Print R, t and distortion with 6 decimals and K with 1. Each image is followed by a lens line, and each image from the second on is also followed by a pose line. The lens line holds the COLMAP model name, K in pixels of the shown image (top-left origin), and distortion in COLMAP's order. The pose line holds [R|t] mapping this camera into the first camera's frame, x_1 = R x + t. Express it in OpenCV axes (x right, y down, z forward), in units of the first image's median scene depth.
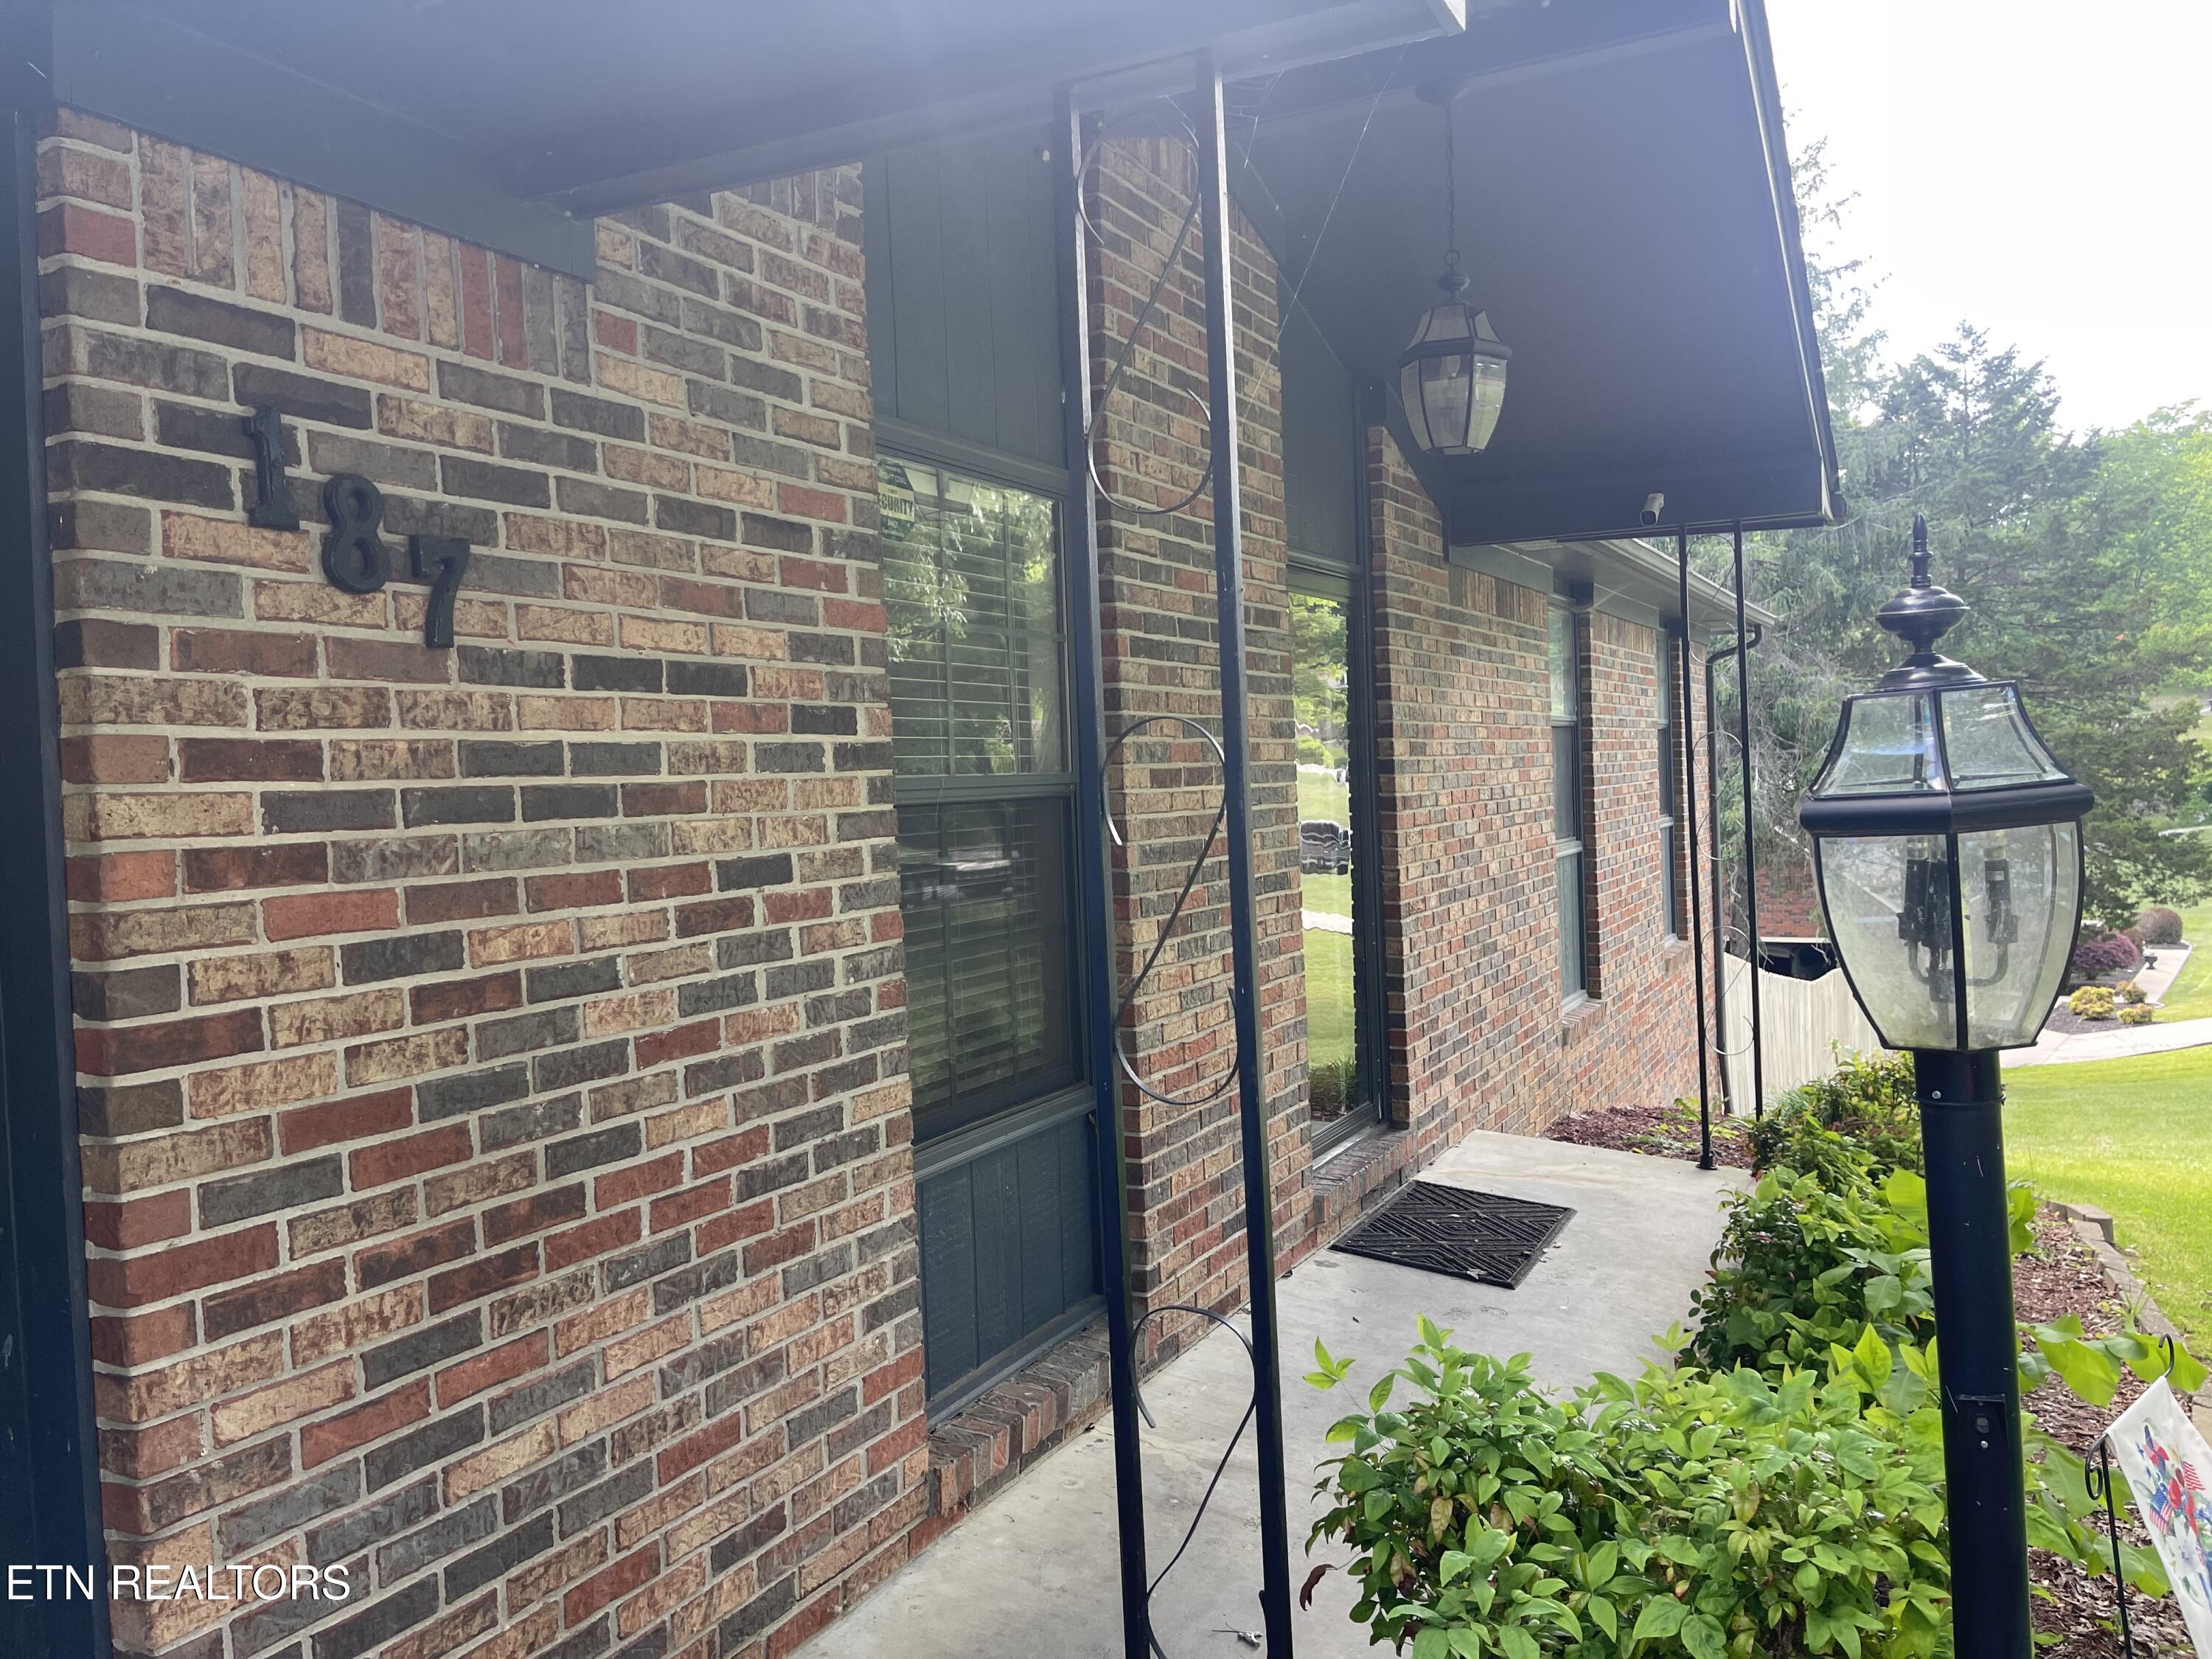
lens RADIAL K [[1665.8, 0, 1102.9], [0, 1665.8, 816.4], [0, 0, 1]] dist [0.081617, -0.103247]
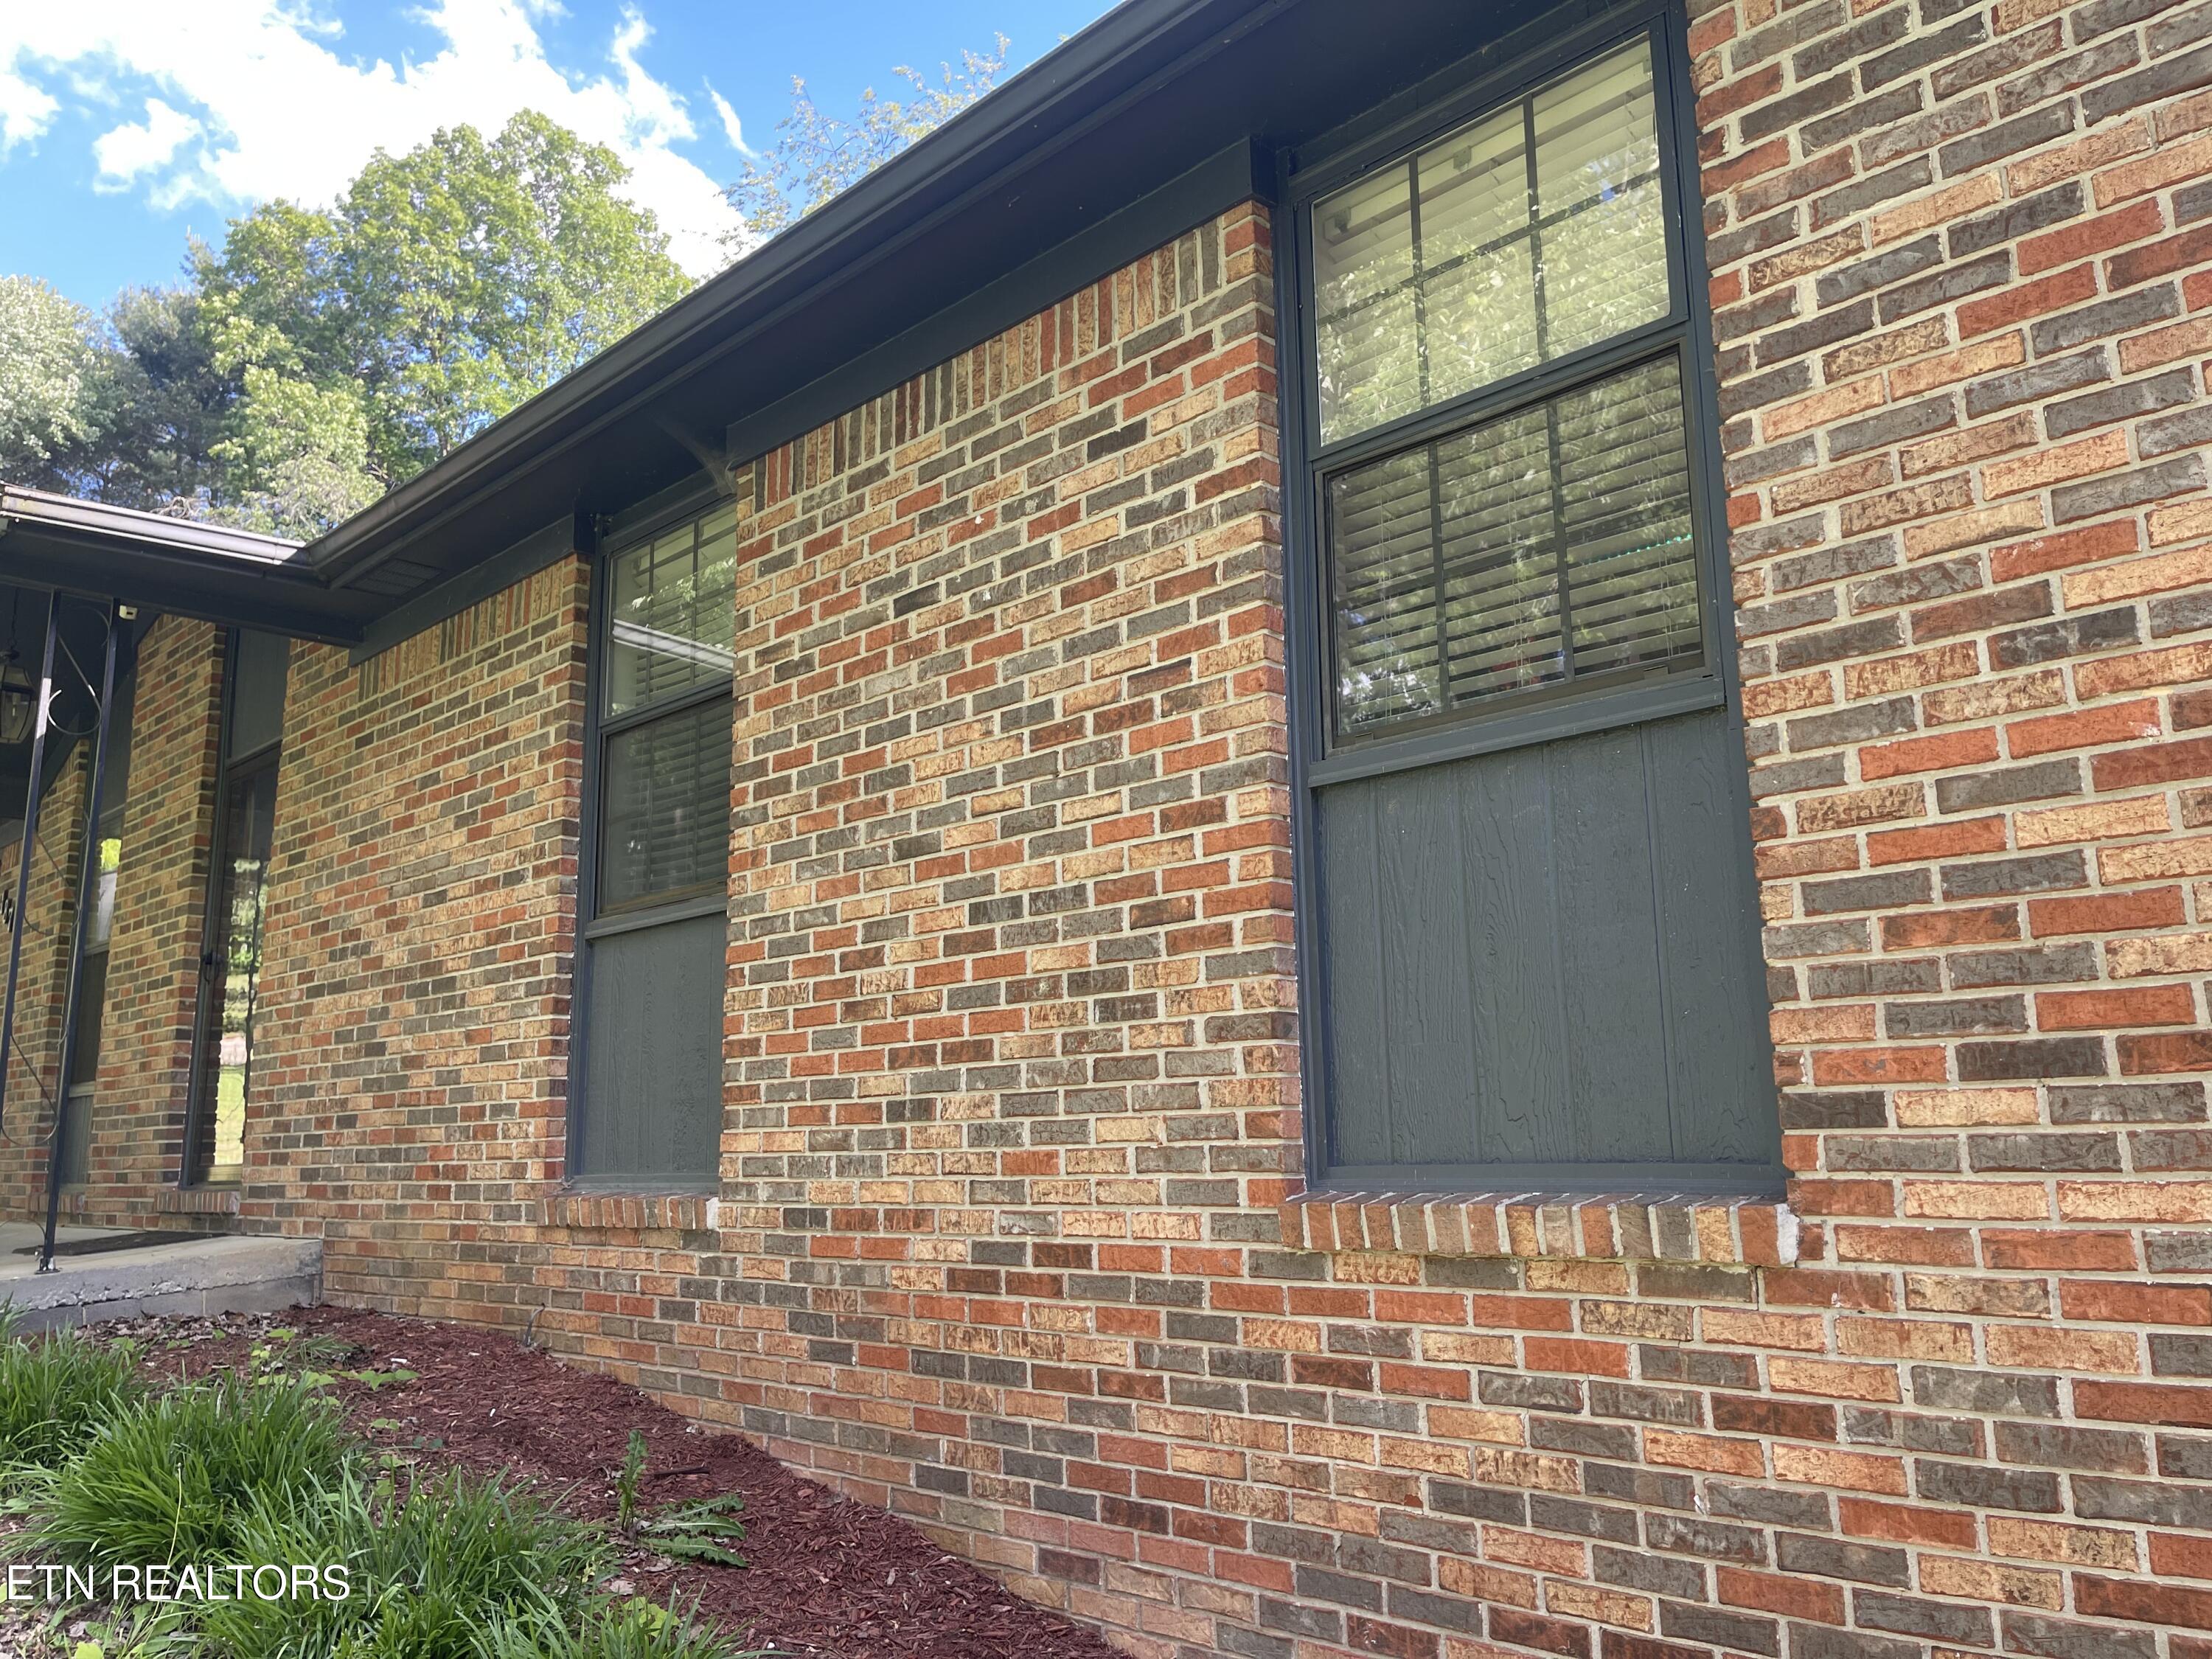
lens RADIAL K [[1665.8, 0, 1101.1], [0, 1665.8, 825.6], [0, 0, 1]] dist [0.081617, -0.103247]
pose [[-0.286878, -0.142842, -0.947258, 2.316687], [0.003137, 0.988675, -0.150038, 0.229127], [0.957962, -0.046014, -0.283182, 3.837043]]
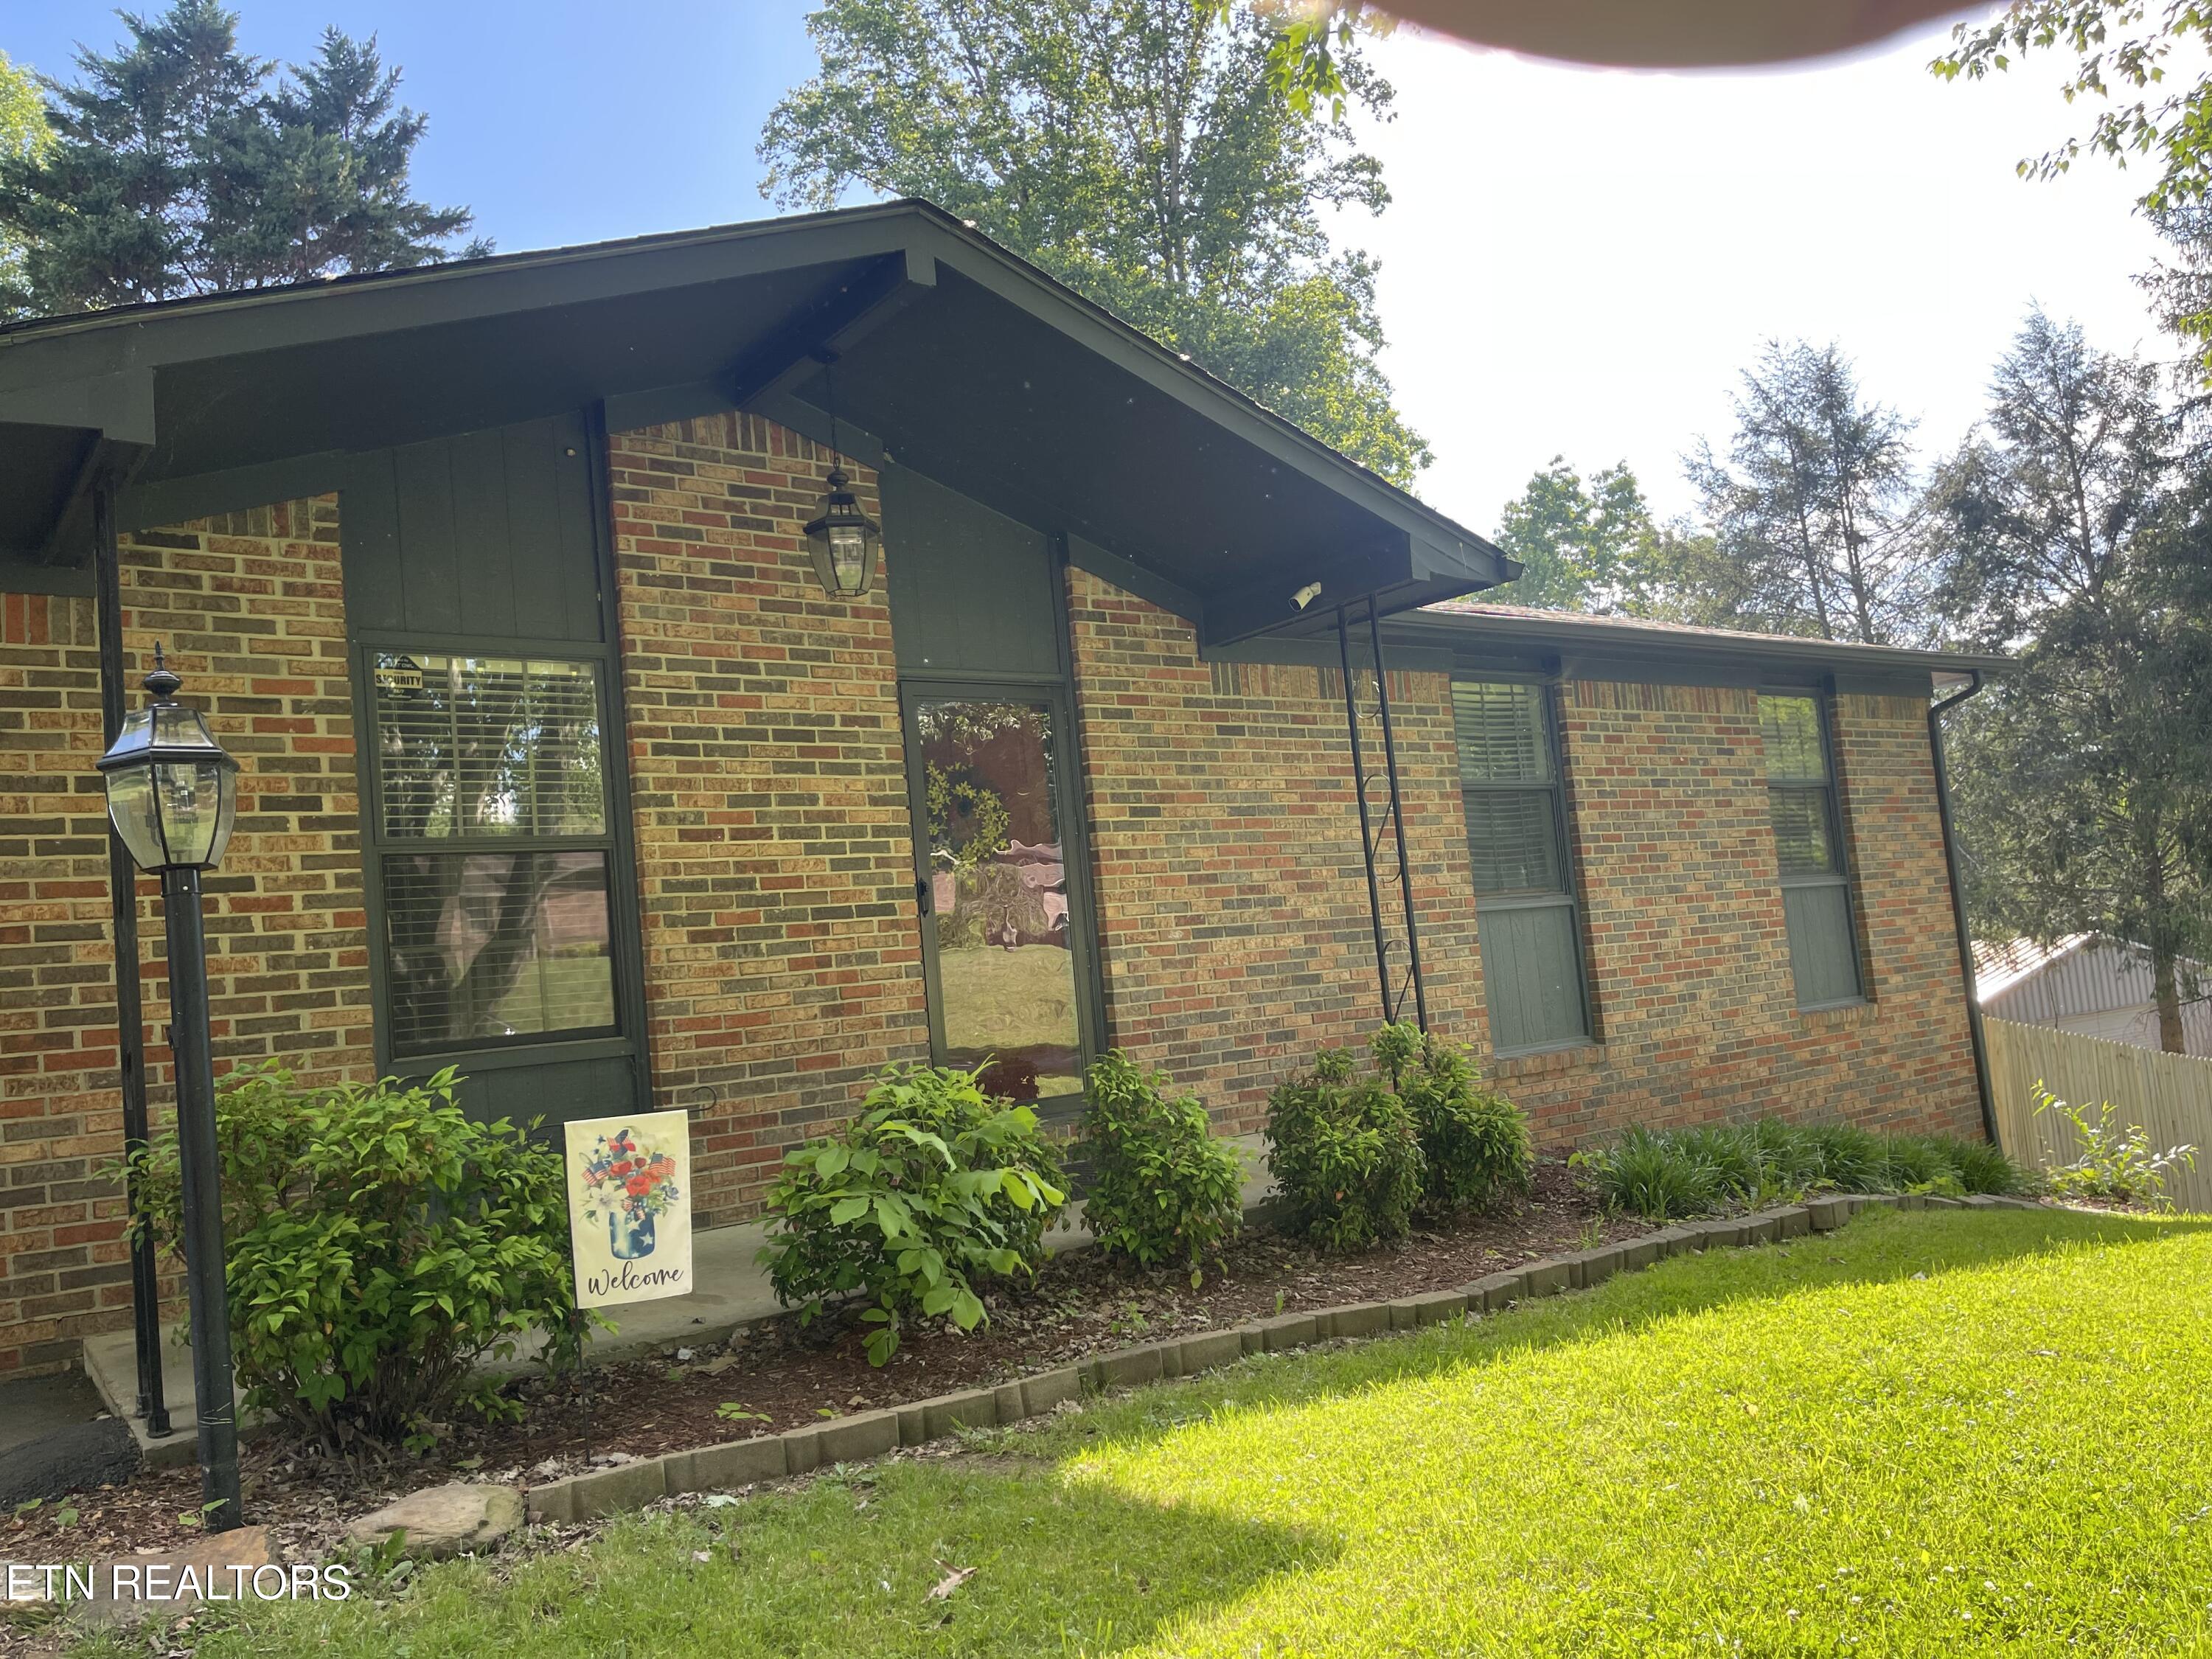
lens RADIAL K [[1665.8, 0, 1100.8], [0, 1665.8, 847.7], [0, 0, 1]] dist [0.081617, -0.103247]
pose [[0.902826, -0.085431, -0.421435, 1.419668], [0.050790, 0.994391, -0.092773, 0.208226], [0.426997, 0.062353, 0.902101, -0.278123]]
